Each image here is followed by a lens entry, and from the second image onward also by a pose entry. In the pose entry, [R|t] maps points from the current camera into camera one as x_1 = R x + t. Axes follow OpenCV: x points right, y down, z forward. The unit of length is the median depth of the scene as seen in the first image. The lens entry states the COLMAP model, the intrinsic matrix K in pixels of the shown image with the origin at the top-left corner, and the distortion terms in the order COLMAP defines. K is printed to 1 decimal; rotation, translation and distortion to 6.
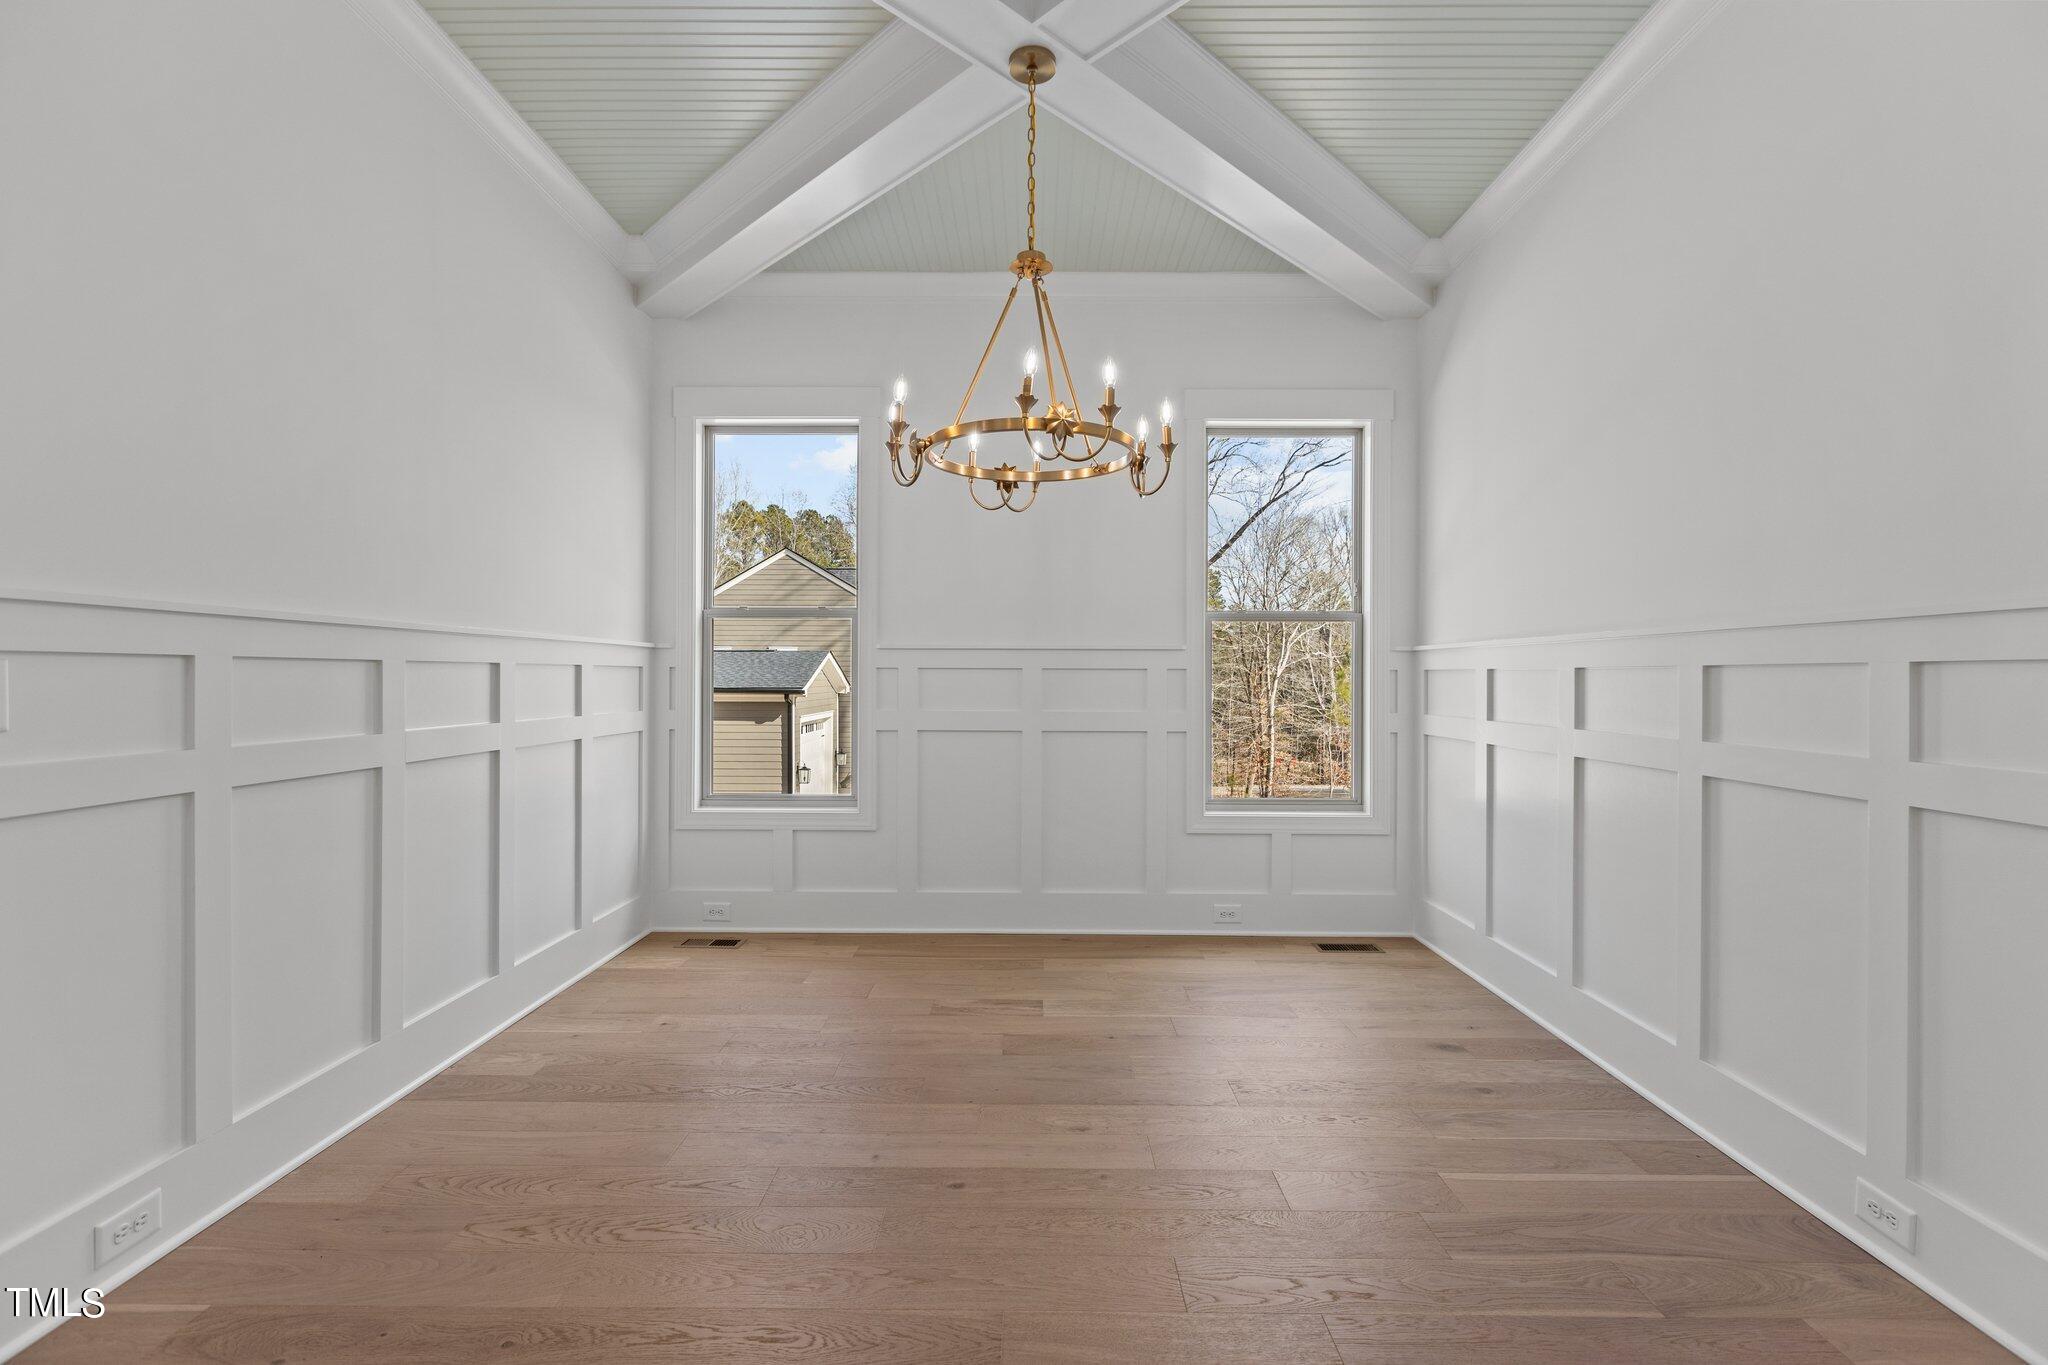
lens RADIAL K [[911.0, 0, 1034.8], [0, 911.0, 678.3], [0, 0, 1]] dist [0.001850, 0.000614]
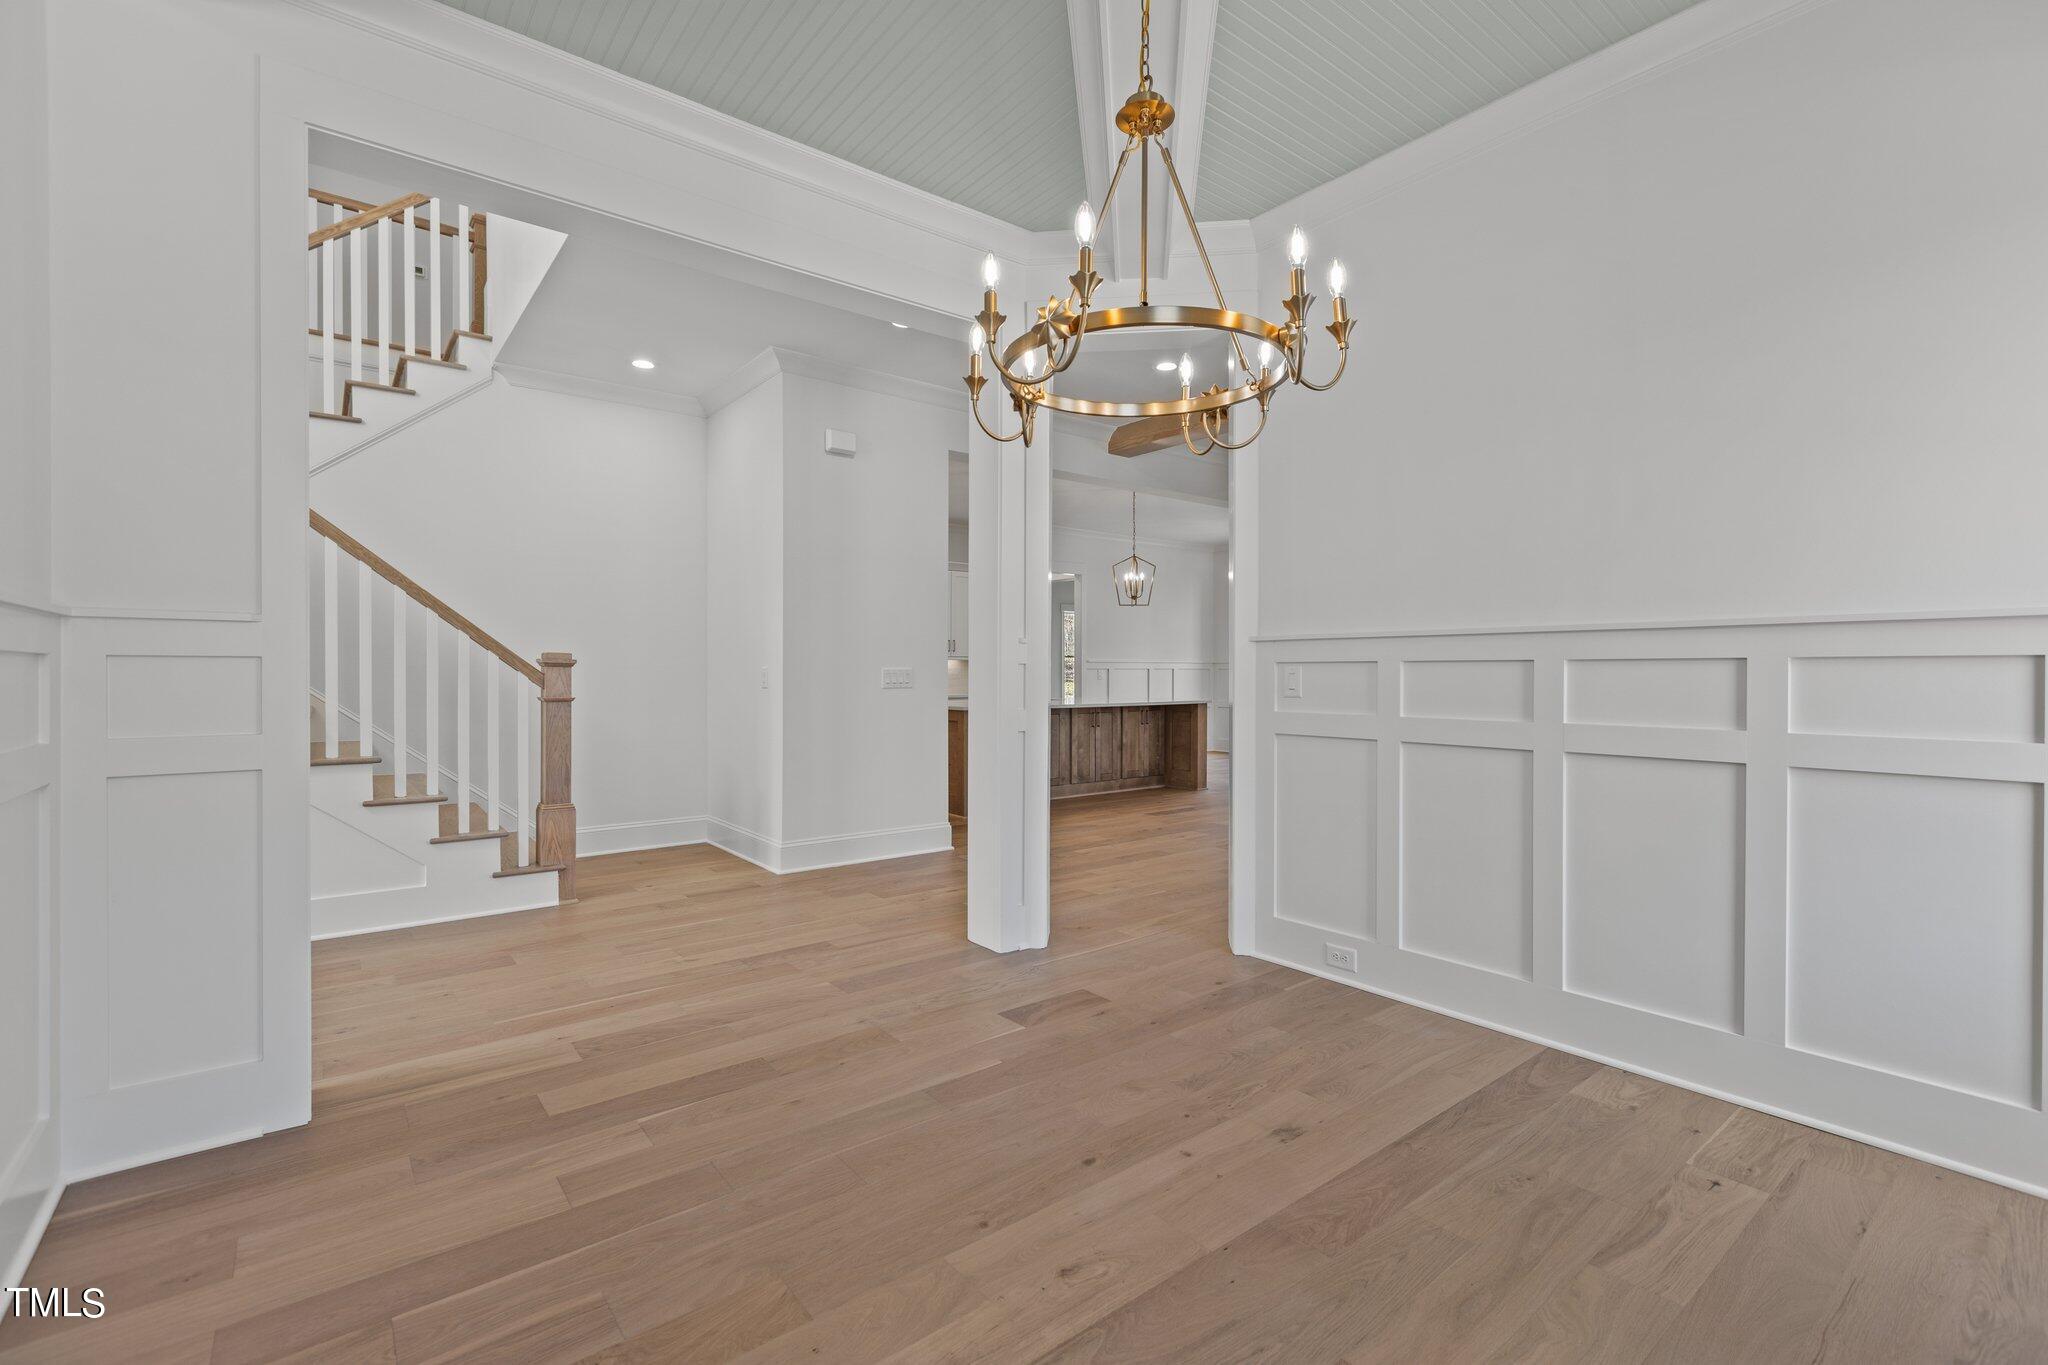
lens RADIAL K [[911.0, 0, 1030.0], [0, 911.0, 680.0], [0, 0, 1]] dist [0.001850, 0.000614]
pose [[-0.784610, 0.000338, -0.619990, 0.461017], [-0.006997, 0.999931, 0.009401, -0.000347], [0.619950, 0.011714, -0.784554, 1.334370]]
